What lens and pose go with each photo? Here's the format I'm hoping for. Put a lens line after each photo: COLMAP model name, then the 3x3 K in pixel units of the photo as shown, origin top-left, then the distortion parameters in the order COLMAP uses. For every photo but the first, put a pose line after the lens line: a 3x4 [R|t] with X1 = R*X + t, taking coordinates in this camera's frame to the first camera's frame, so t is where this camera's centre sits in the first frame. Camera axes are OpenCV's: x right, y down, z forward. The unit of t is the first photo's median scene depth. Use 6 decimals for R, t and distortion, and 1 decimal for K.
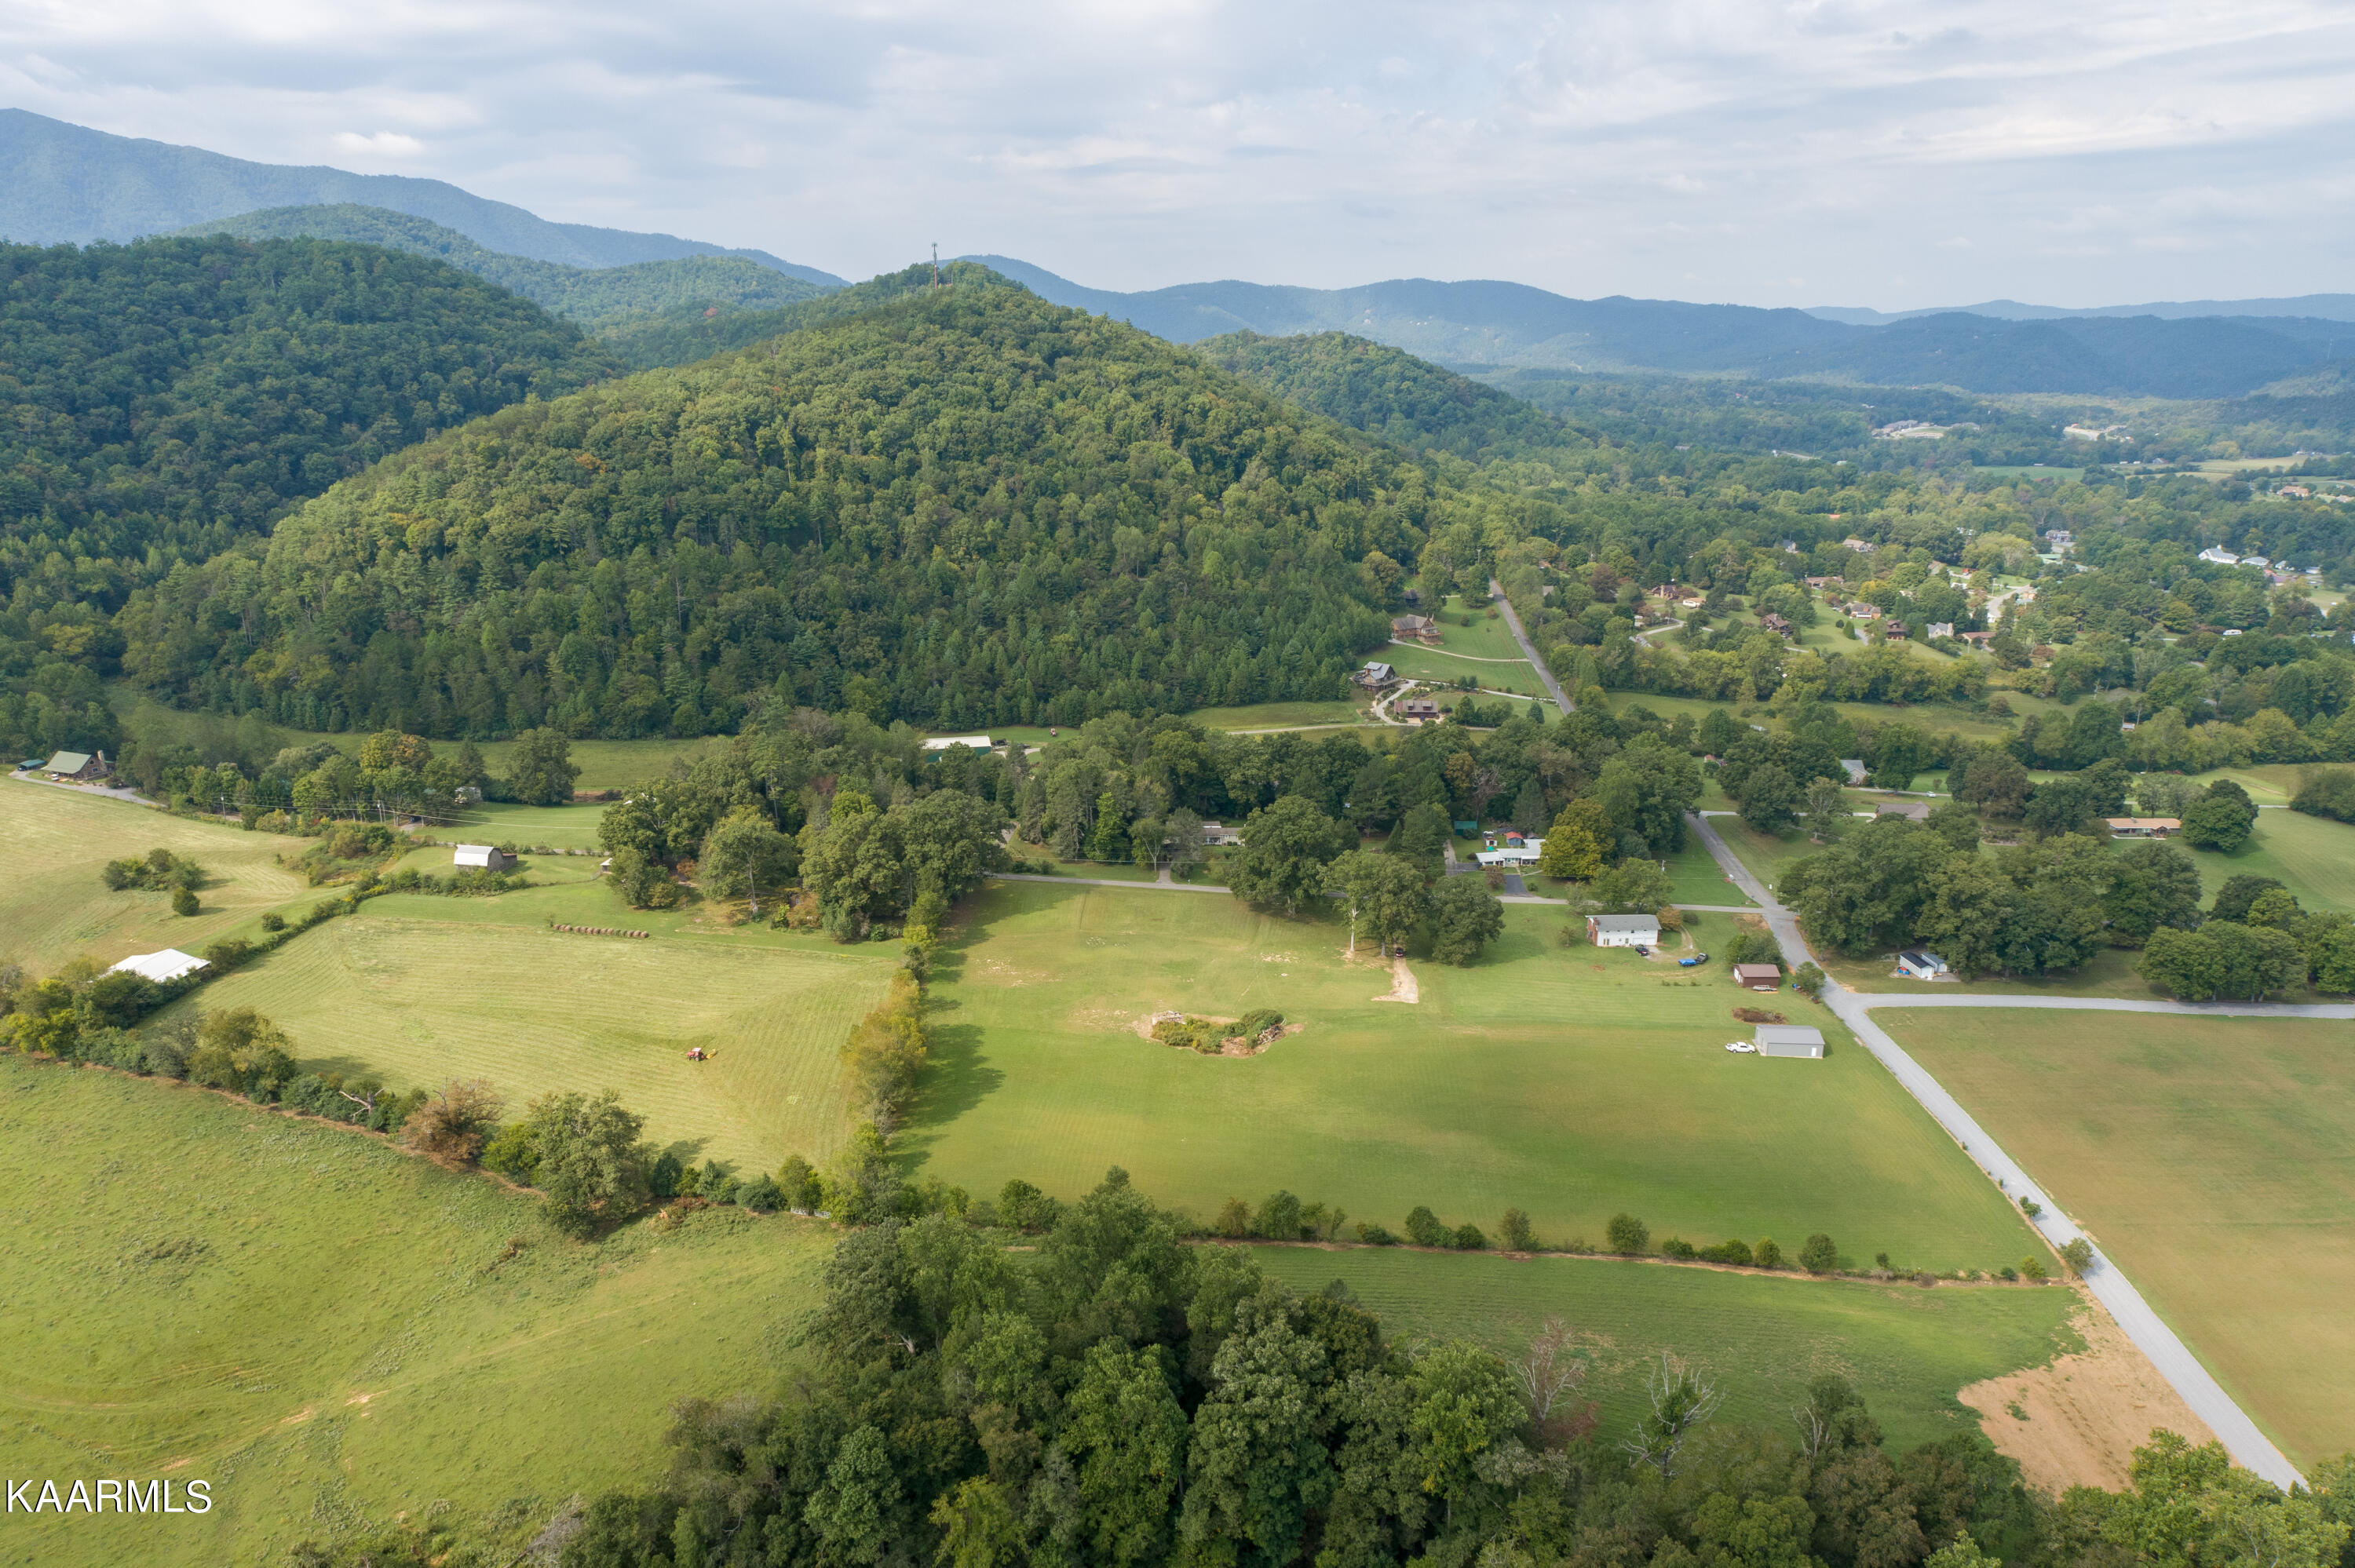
lens RADIAL K [[1594.1, 0, 1178.9], [0, 1594.1, 782.3], [0, 0, 1]] dist [-0.006293, 0.015645]
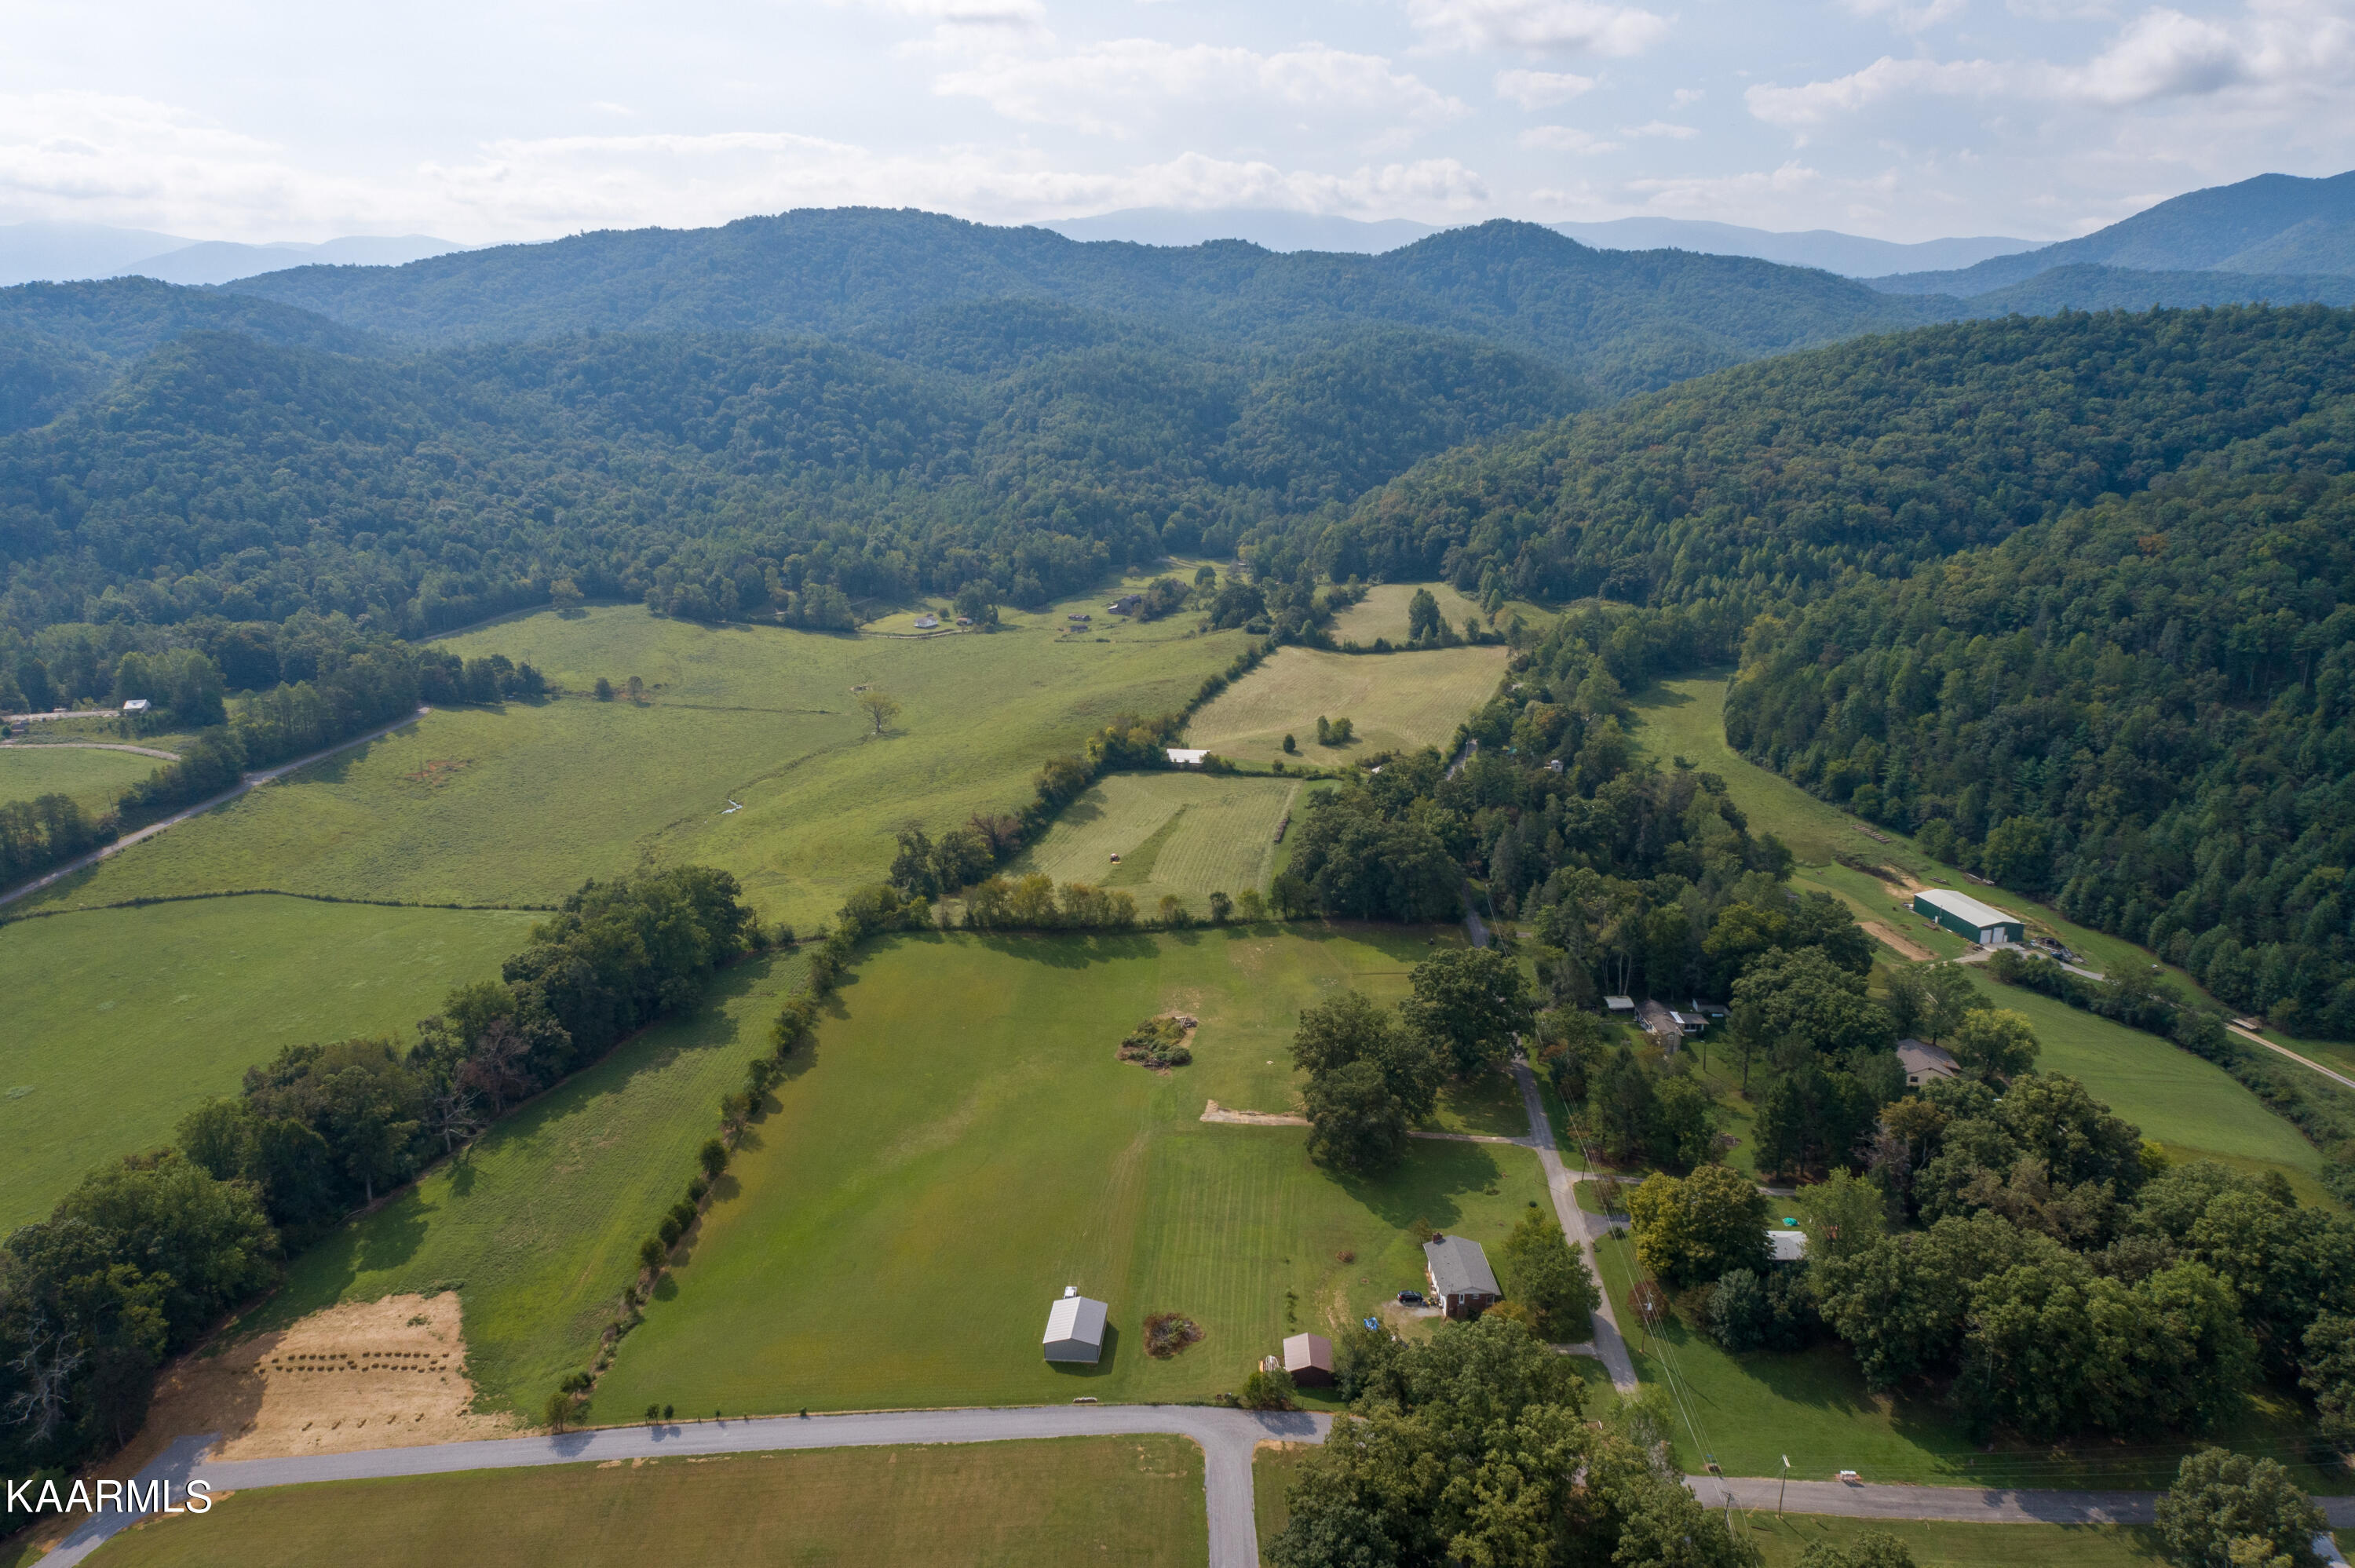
lens RADIAL K [[1594.1, 0, 1178.9], [0, 1594.1, 782.3], [0, 0, 1]] dist [-0.006293, 0.015645]
pose [[-0.009233, 0.257610, -0.966205, 0.527237], [-0.284716, 0.925574, 0.249497, -0.145259], [0.958567, 0.277398, 0.064800, 0.455636]]
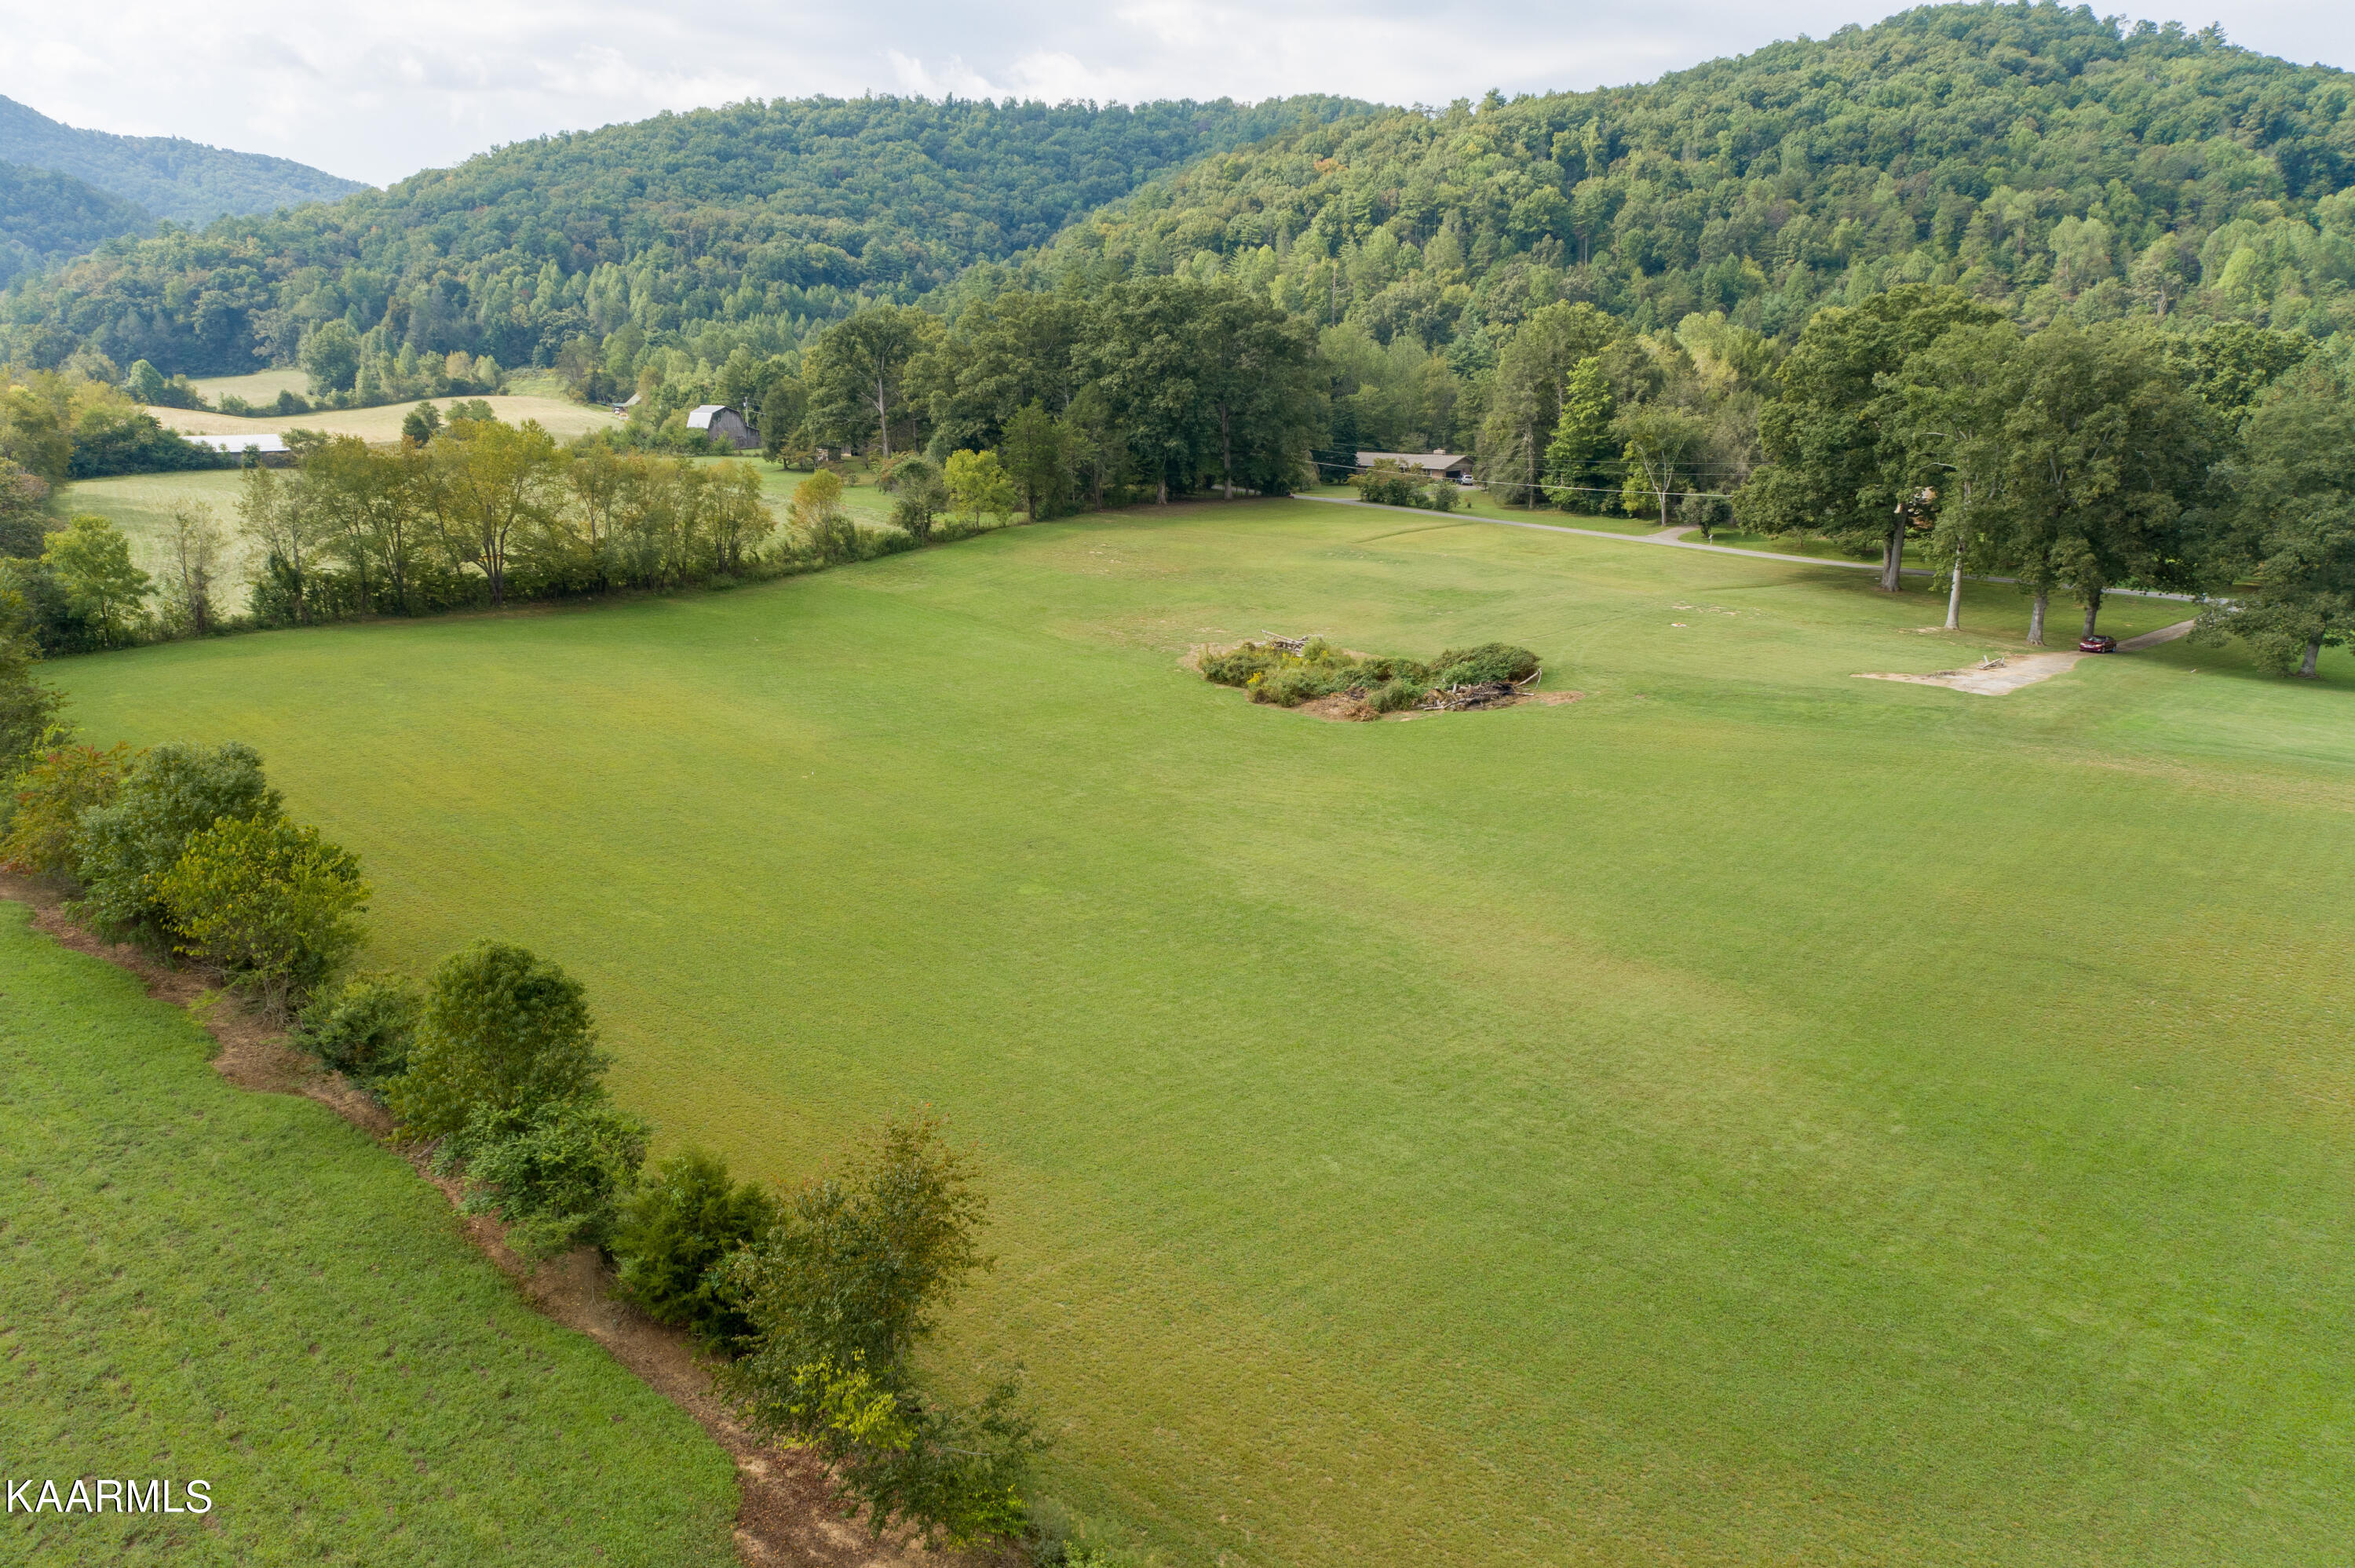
lens RADIAL K [[1594.1, 0, 1178.9], [0, 1594.1, 782.3], [0, 0, 1]] dist [-0.006293, 0.015645]
pose [[0.767423, 0.154235, -0.622313, 0.115813], [-0.173216, 0.984415, 0.030372, 0.090293], [0.617299, 0.084486, 0.782179, 0.353670]]
